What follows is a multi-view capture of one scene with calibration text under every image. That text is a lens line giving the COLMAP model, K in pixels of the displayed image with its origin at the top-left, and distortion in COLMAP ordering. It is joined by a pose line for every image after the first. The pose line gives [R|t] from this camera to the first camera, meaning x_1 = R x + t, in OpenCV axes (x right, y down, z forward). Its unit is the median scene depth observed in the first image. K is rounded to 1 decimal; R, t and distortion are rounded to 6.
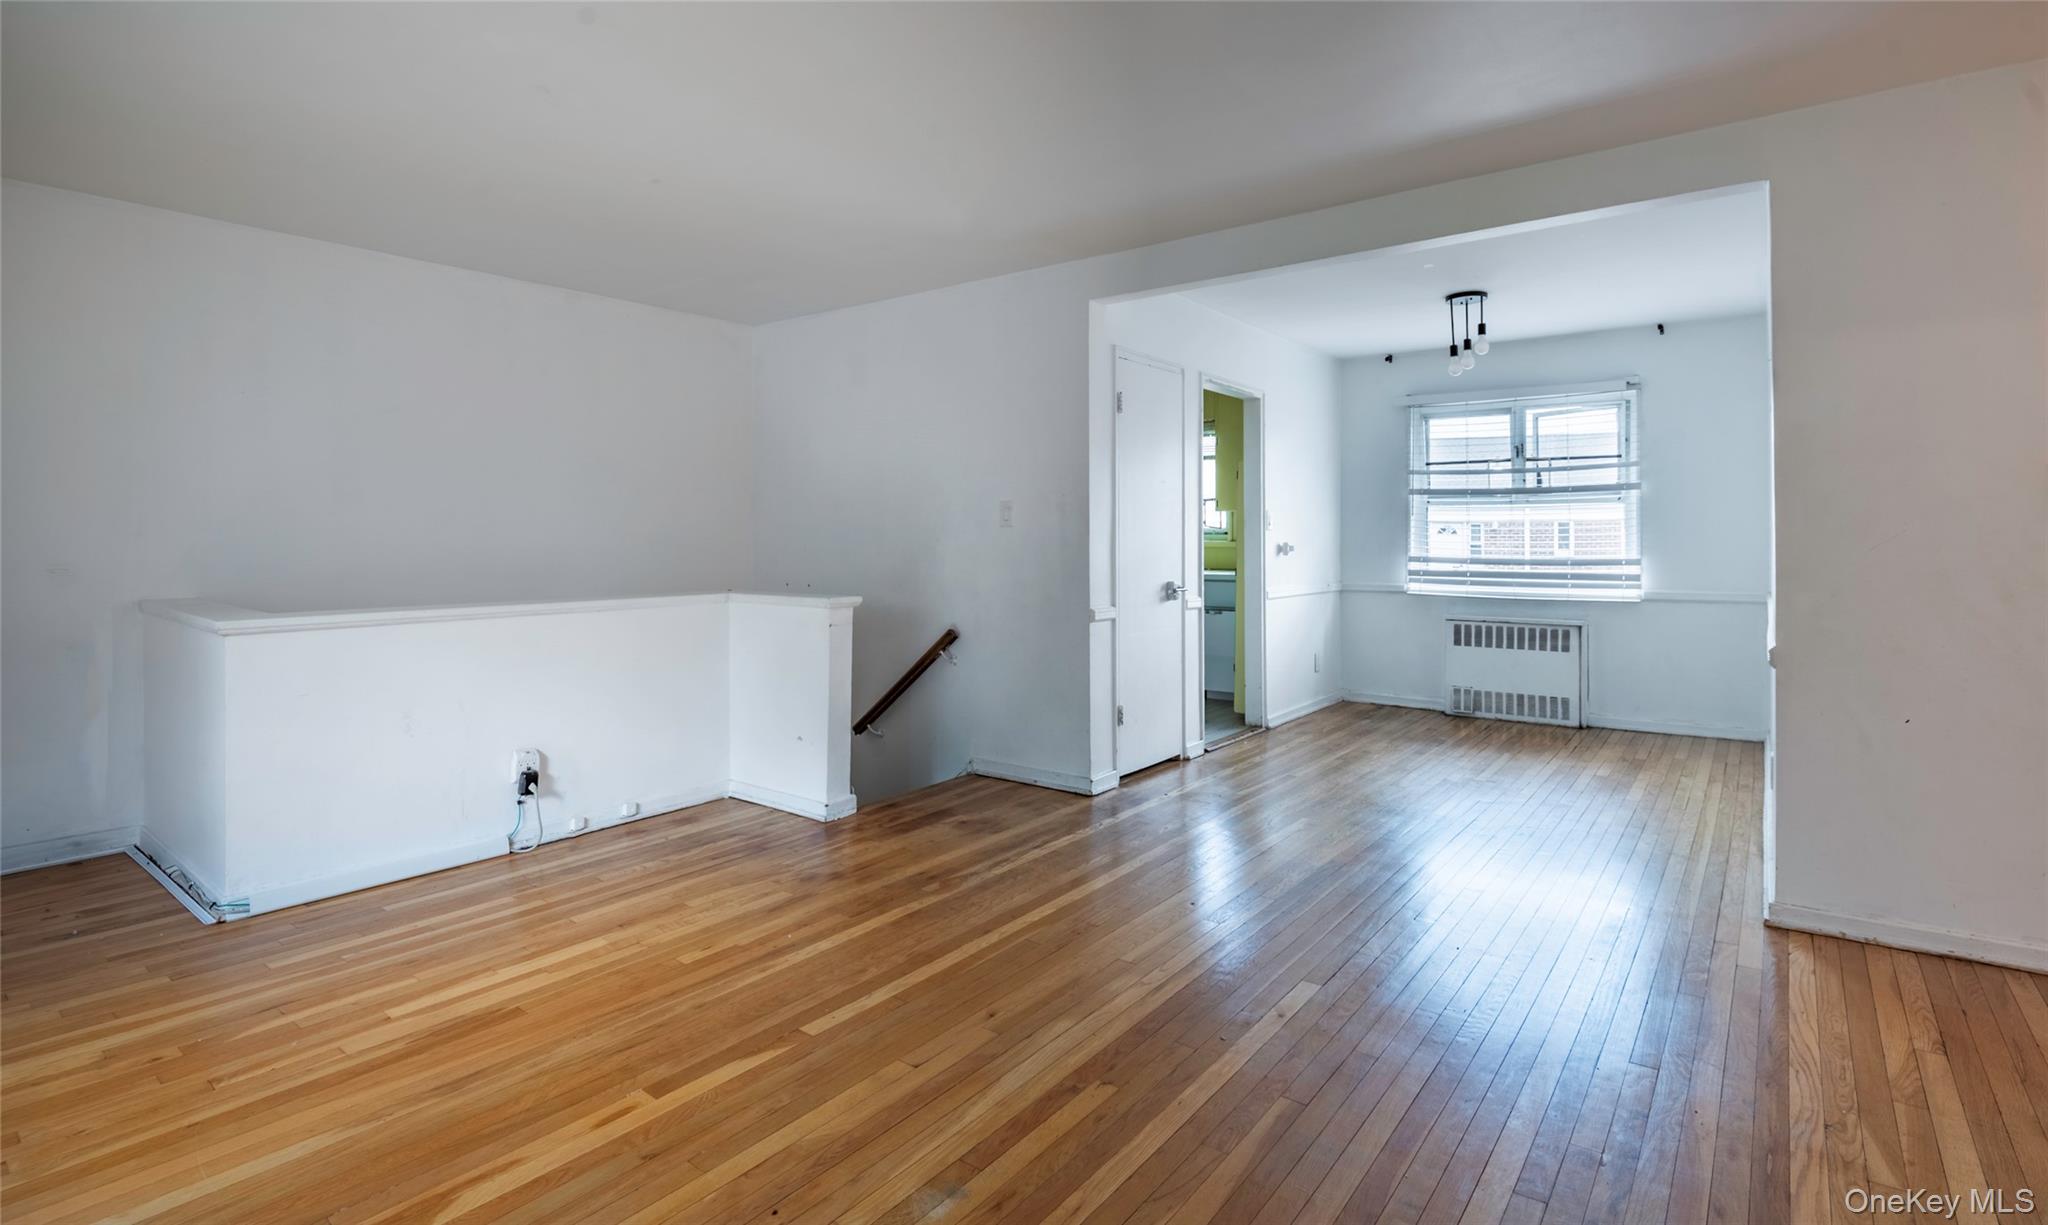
lens RADIAL K [[1077.3, 0, 1067.2], [0, 1077.3, 537.9], [0, 0, 1]] dist [-0.020008, -0.002164]
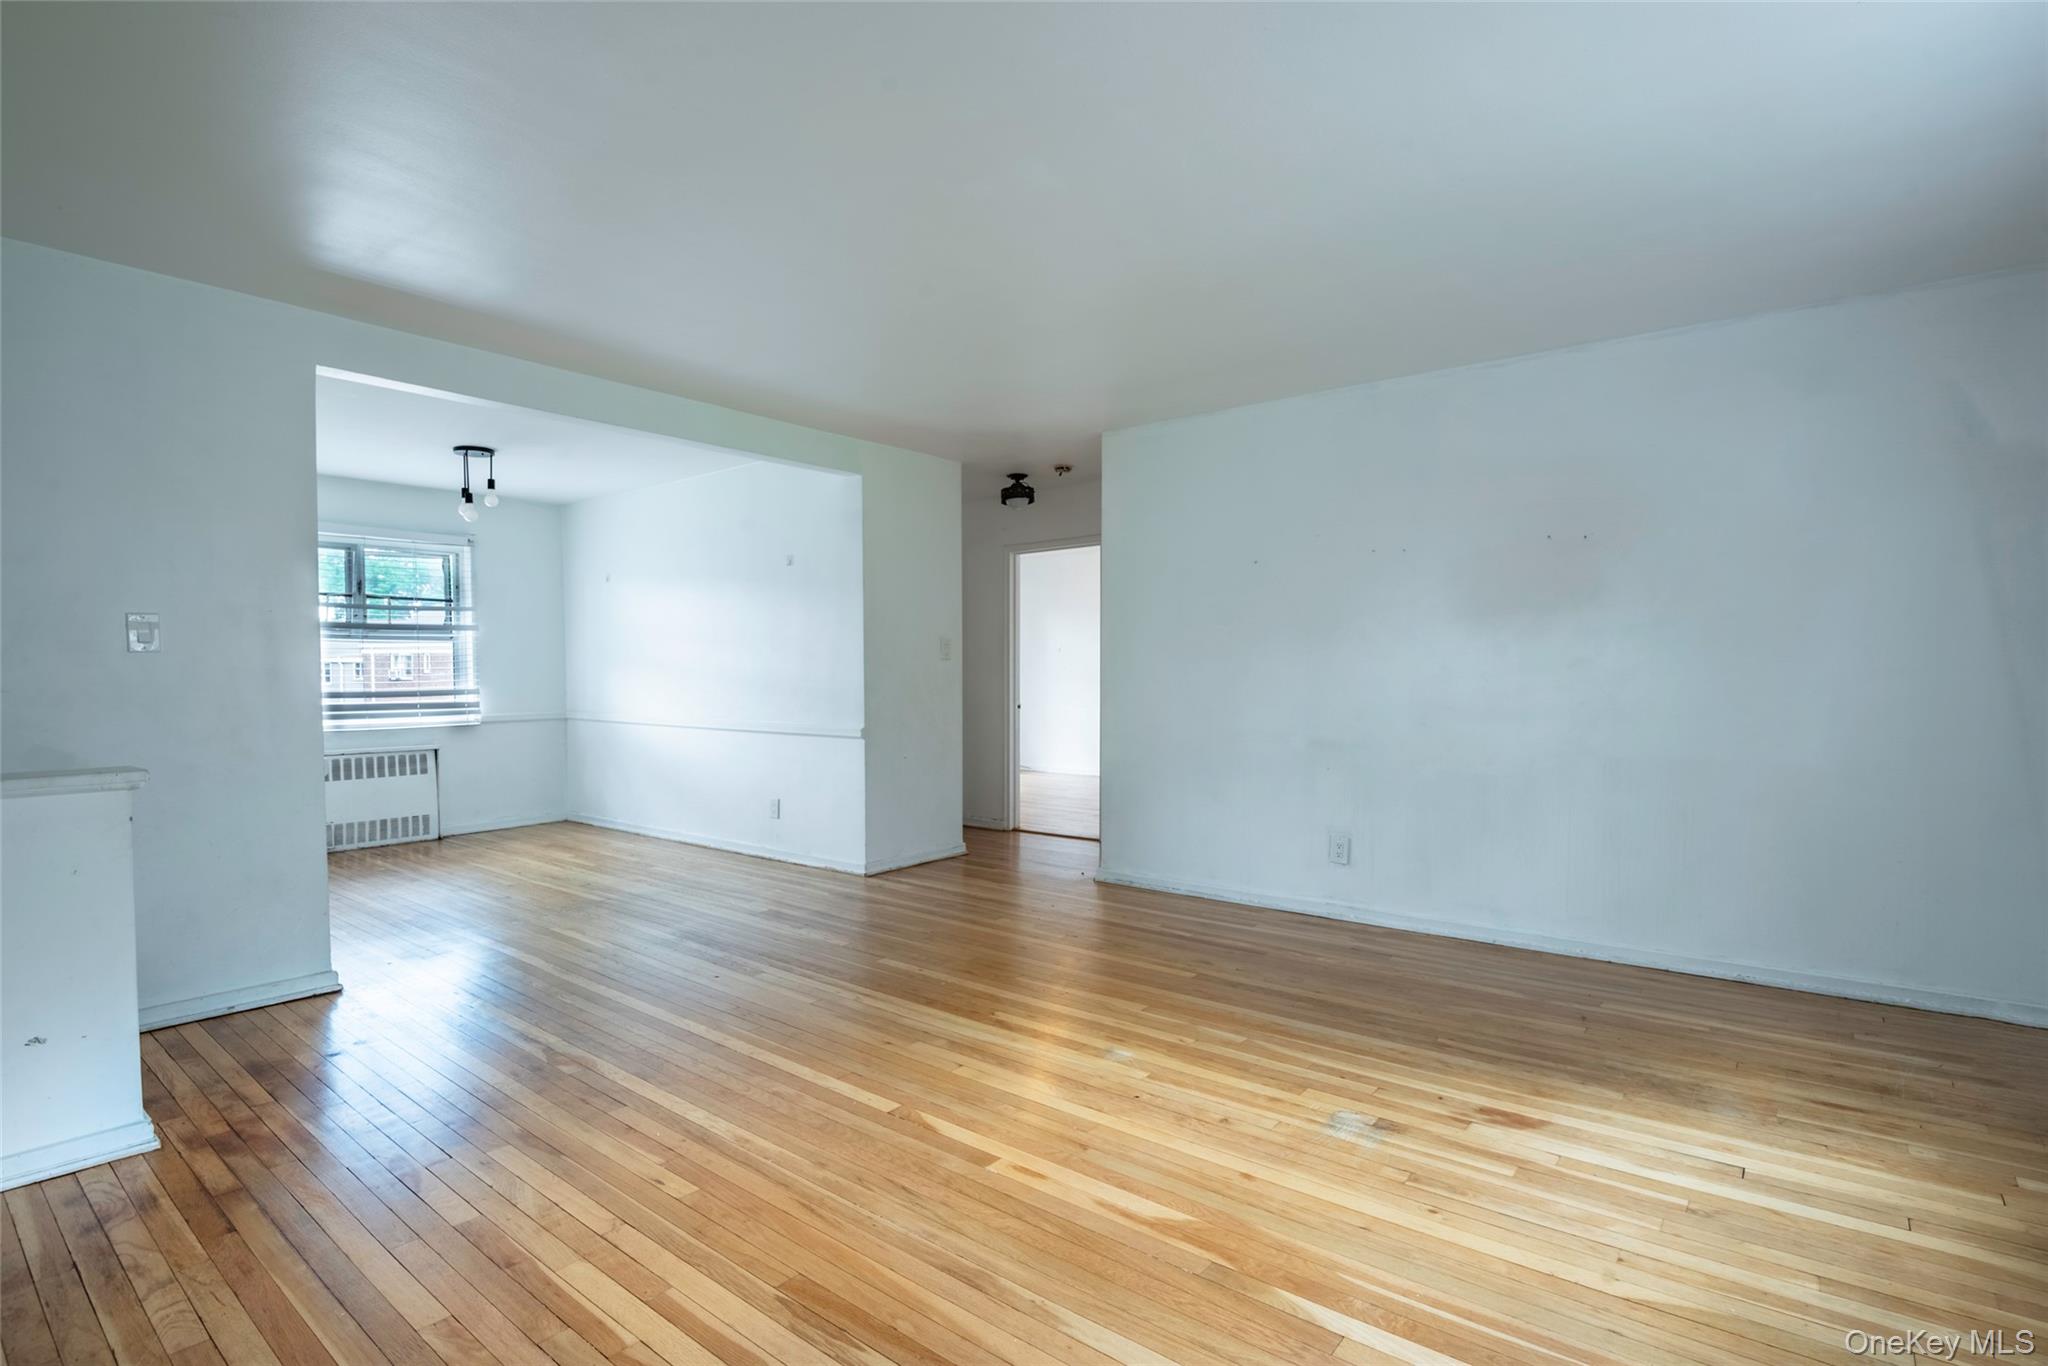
lens RADIAL K [[865.5, 0, 1103.8], [0, 865.5, 691.1], [0, 0, 1]] dist [0.010729, -0.011369]
pose [[-0.012655, -0.023134, 0.999652, -0.444324], [0.003135, 0.999726, 0.023176, 0.001834], [-0.999915, 0.003427, -0.012579, 0.307340]]
